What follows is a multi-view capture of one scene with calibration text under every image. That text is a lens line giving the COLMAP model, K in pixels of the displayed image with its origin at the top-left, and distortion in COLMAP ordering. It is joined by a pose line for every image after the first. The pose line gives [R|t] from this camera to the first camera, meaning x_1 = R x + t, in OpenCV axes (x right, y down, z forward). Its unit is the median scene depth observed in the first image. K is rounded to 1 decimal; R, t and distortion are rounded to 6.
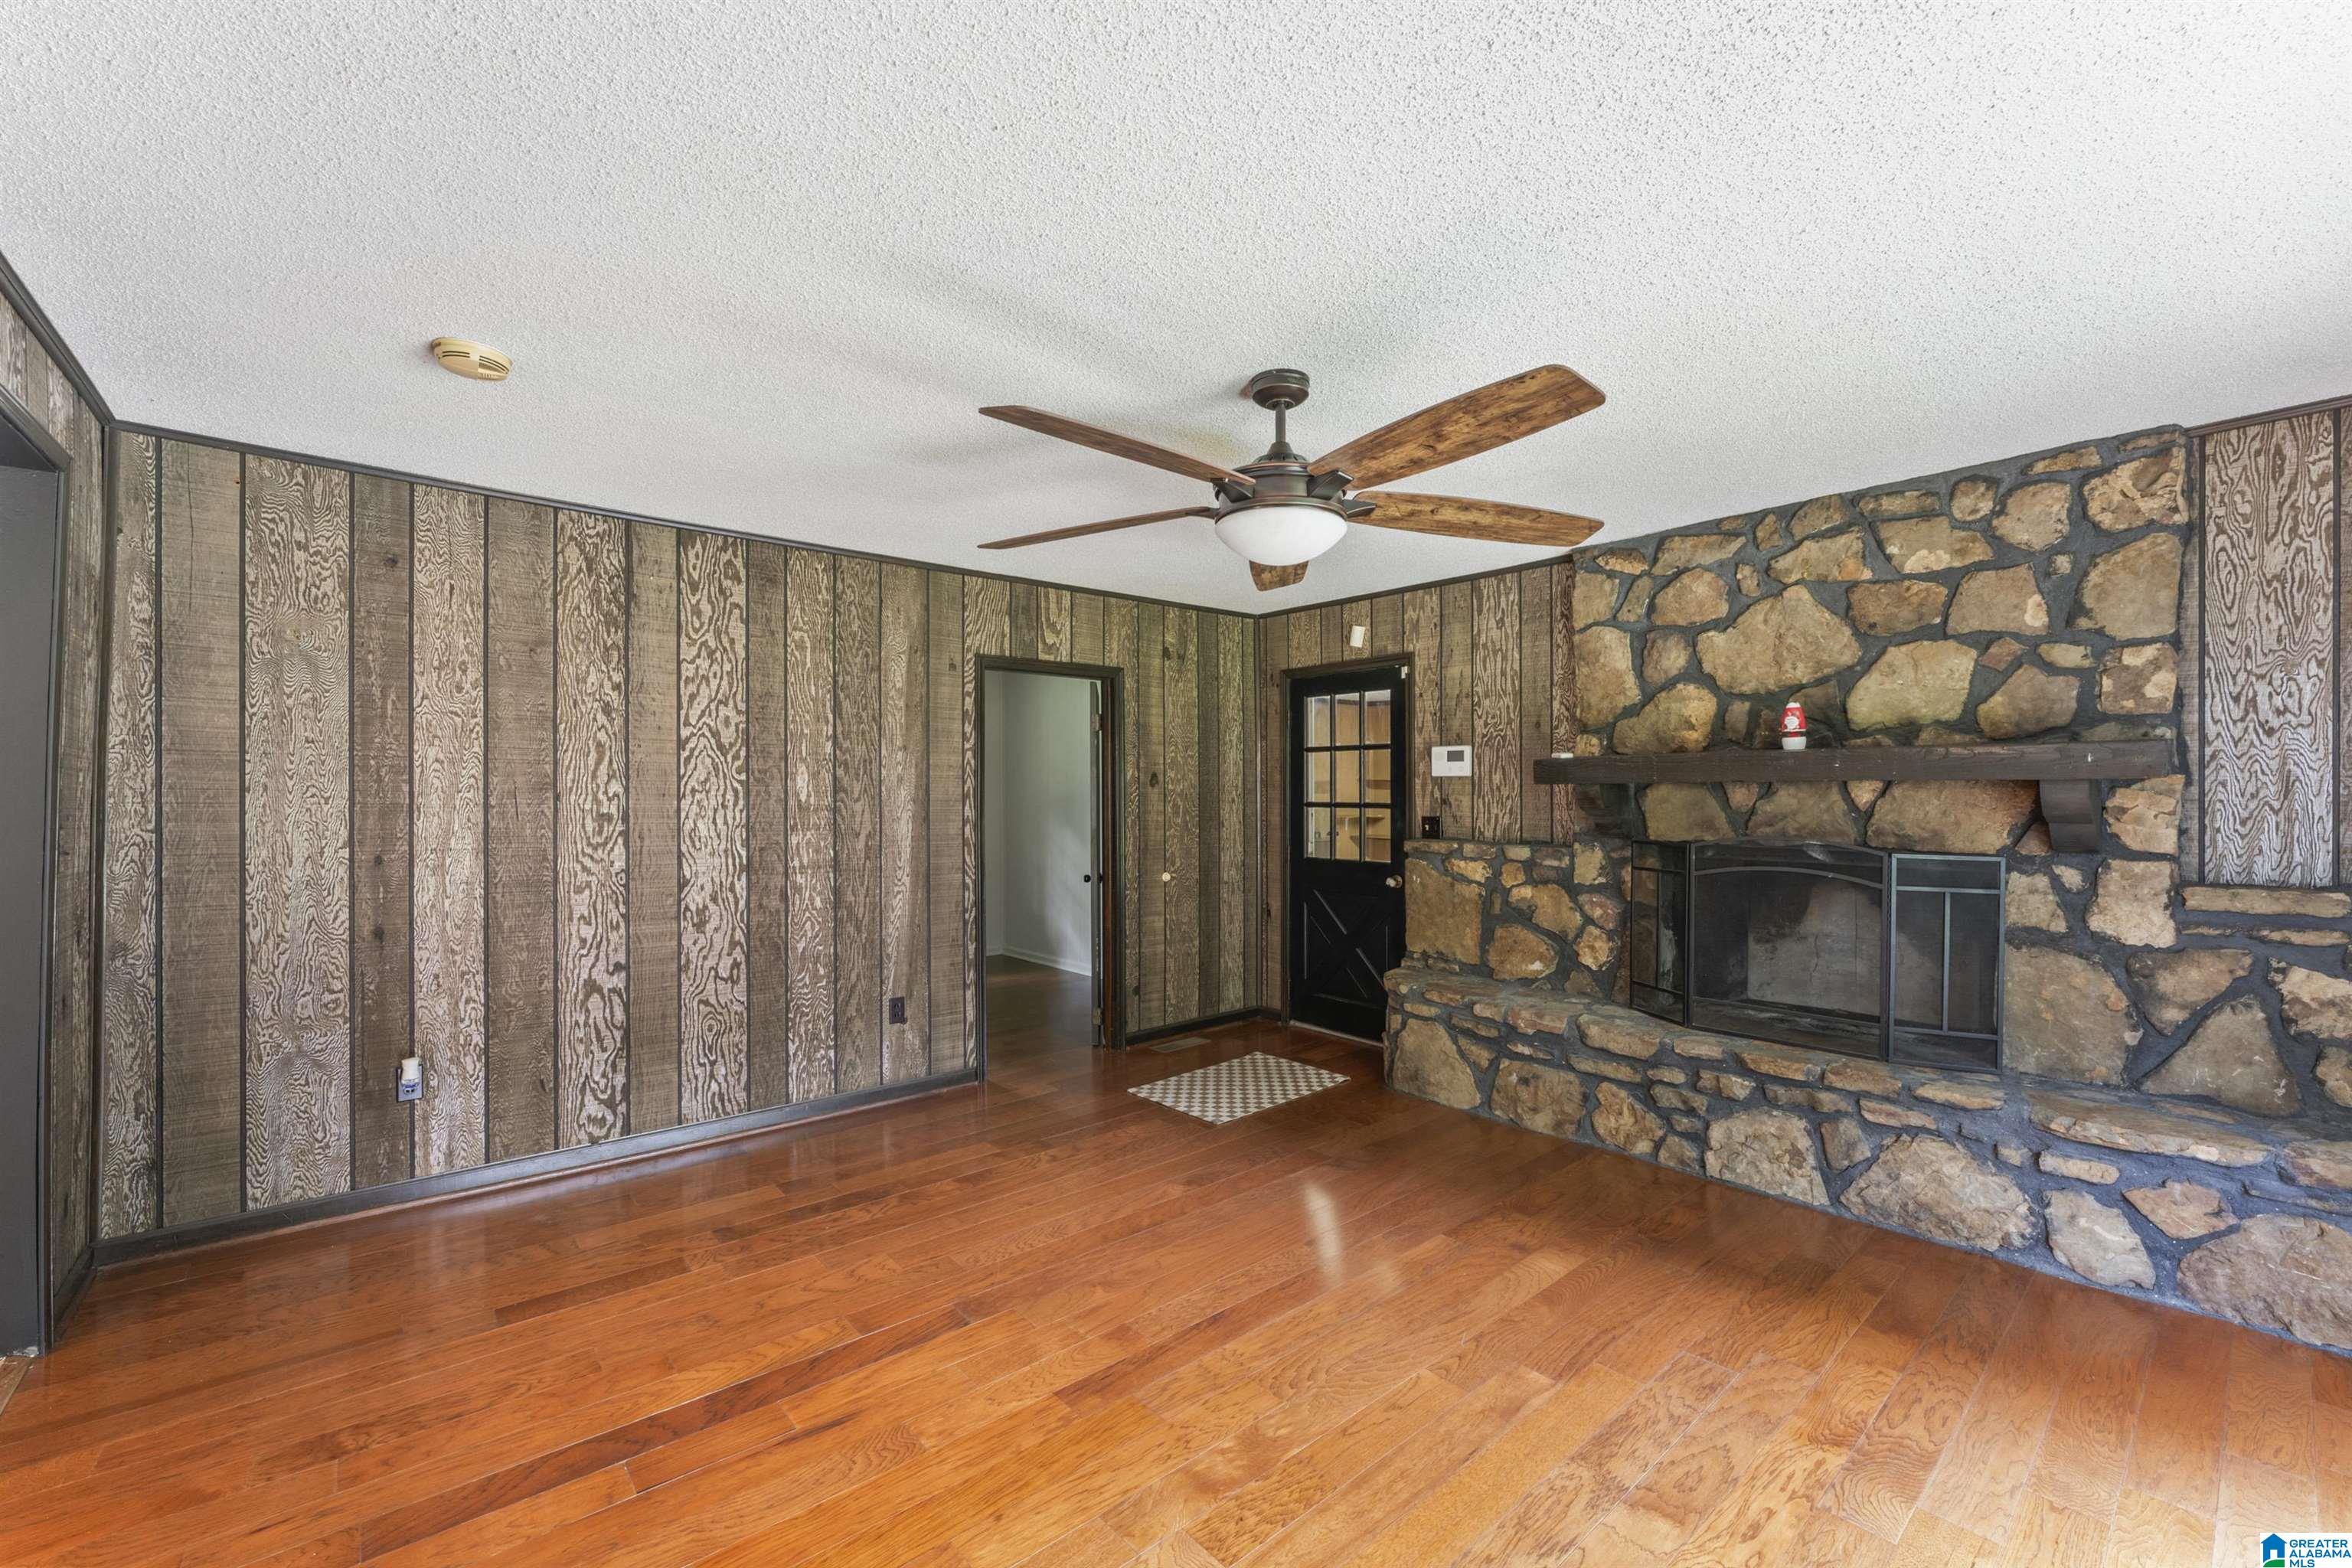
lens RADIAL K [[958.0, 0, 1190.6], [0, 958.0, 796.5], [0, 0, 1]] dist [-0.006290, 0.001830]
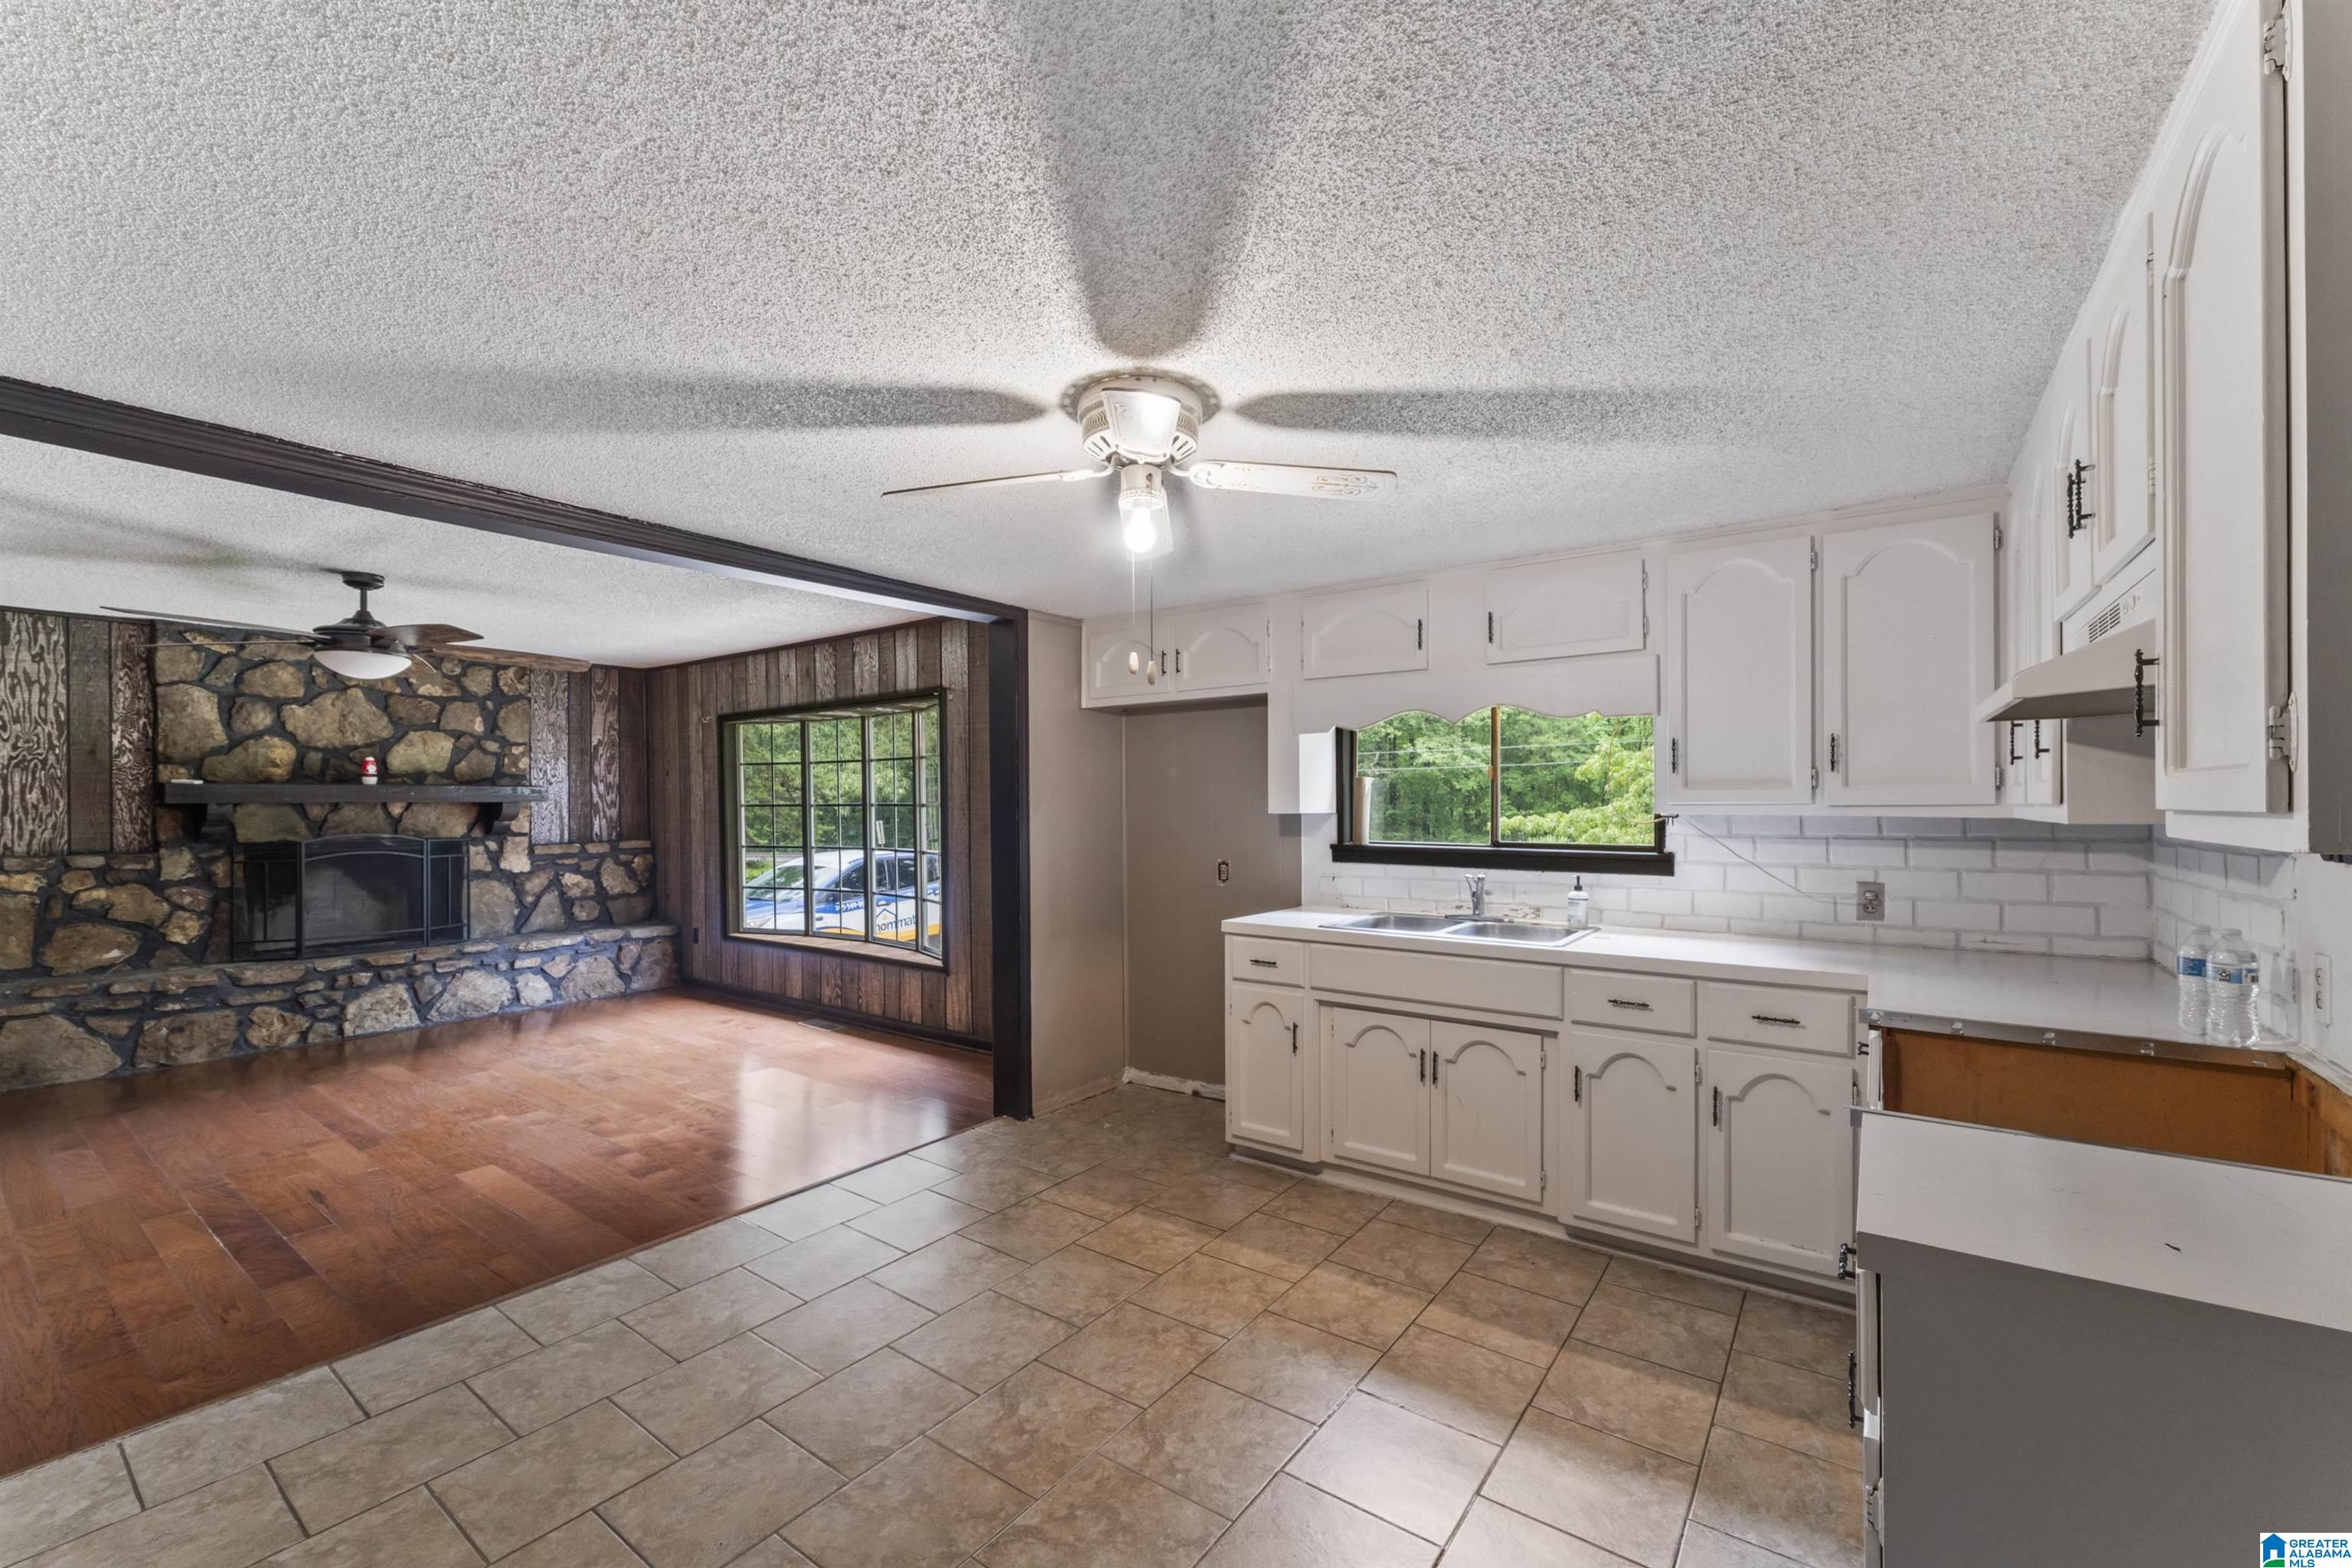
lens RADIAL K [[958.0, 0, 1167.2], [0, 958.0, 805.4], [0, 0, 1]] dist [-0.006290, 0.001830]
pose [[-0.219905, 0.001092, 0.975521, -1.386427], [0.011801, 0.999929, 0.001541, 0.004737], [-0.975450, 0.011851, -0.219902, -0.041739]]
